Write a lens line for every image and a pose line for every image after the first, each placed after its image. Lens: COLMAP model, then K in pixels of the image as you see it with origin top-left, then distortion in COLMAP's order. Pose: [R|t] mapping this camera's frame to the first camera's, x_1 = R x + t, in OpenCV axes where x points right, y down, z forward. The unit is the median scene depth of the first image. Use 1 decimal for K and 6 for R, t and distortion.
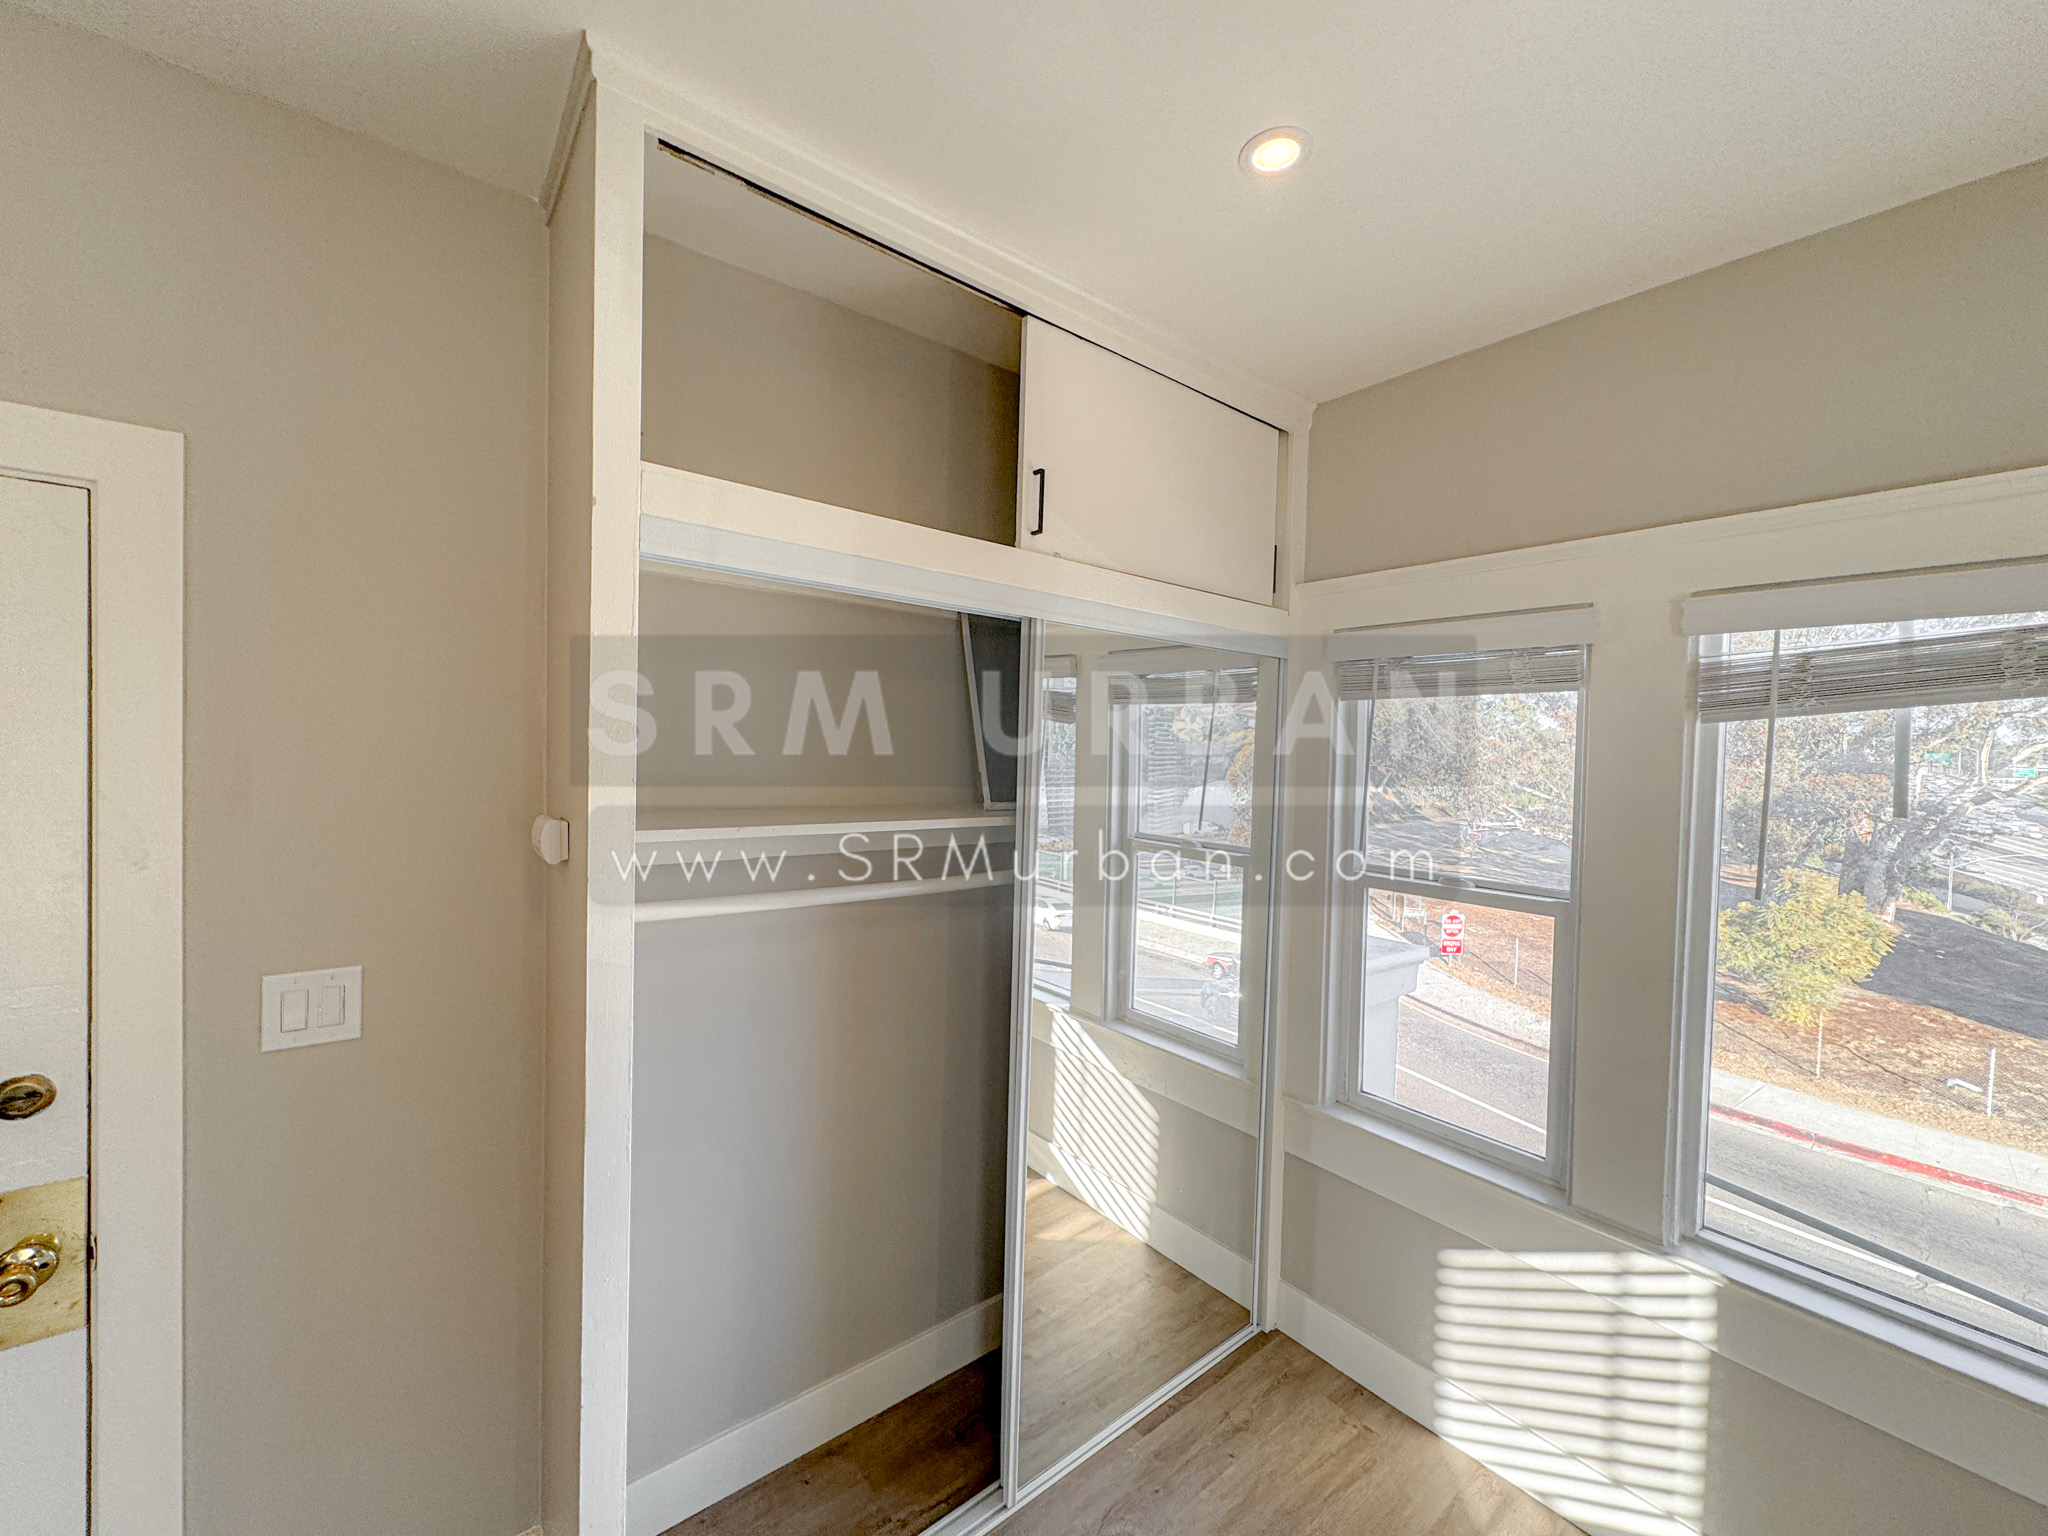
lens RADIAL K [[811.2, 0, 1028.9], [0, 811.2, 766.3], [0, 0, 1]] dist [-0.001464, 0.000609]
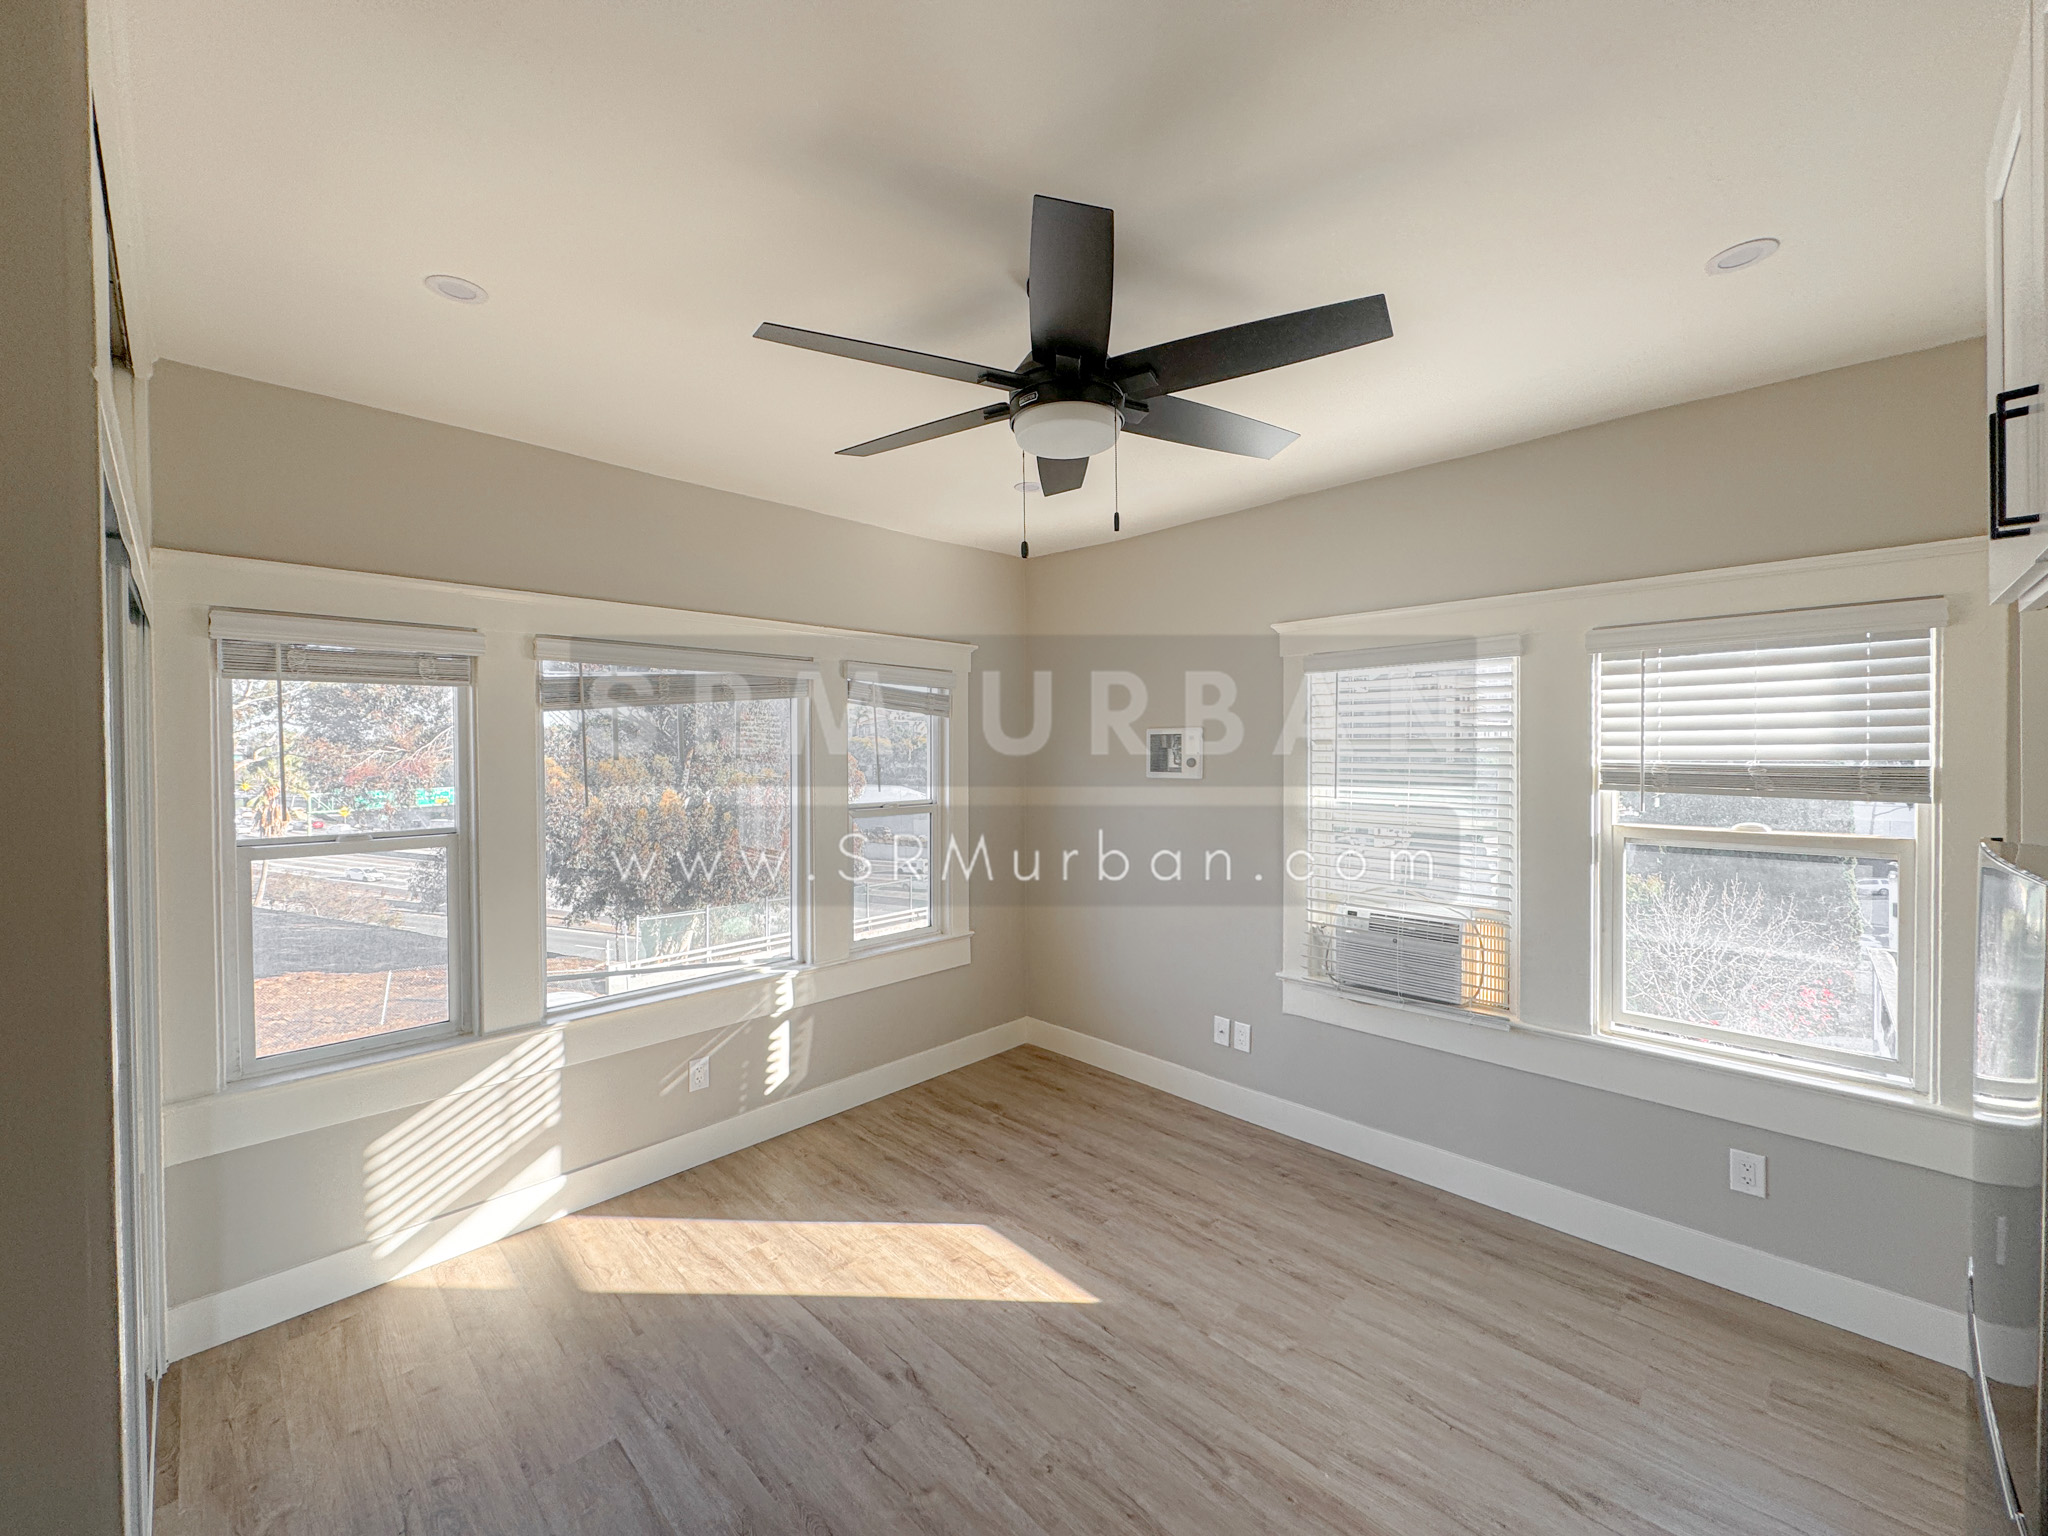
lens RADIAL K [[811.2, 0, 1028.8], [0, 811.2, 763.9], [0, 0, 1]] dist [-0.001464, 0.000609]
pose [[-0.117860, -0.039599, 0.992240, -0.719004], [0.028217, 0.998668, 0.043207, 0.008260], [-0.992629, 0.033090, -0.116585, 0.134595]]
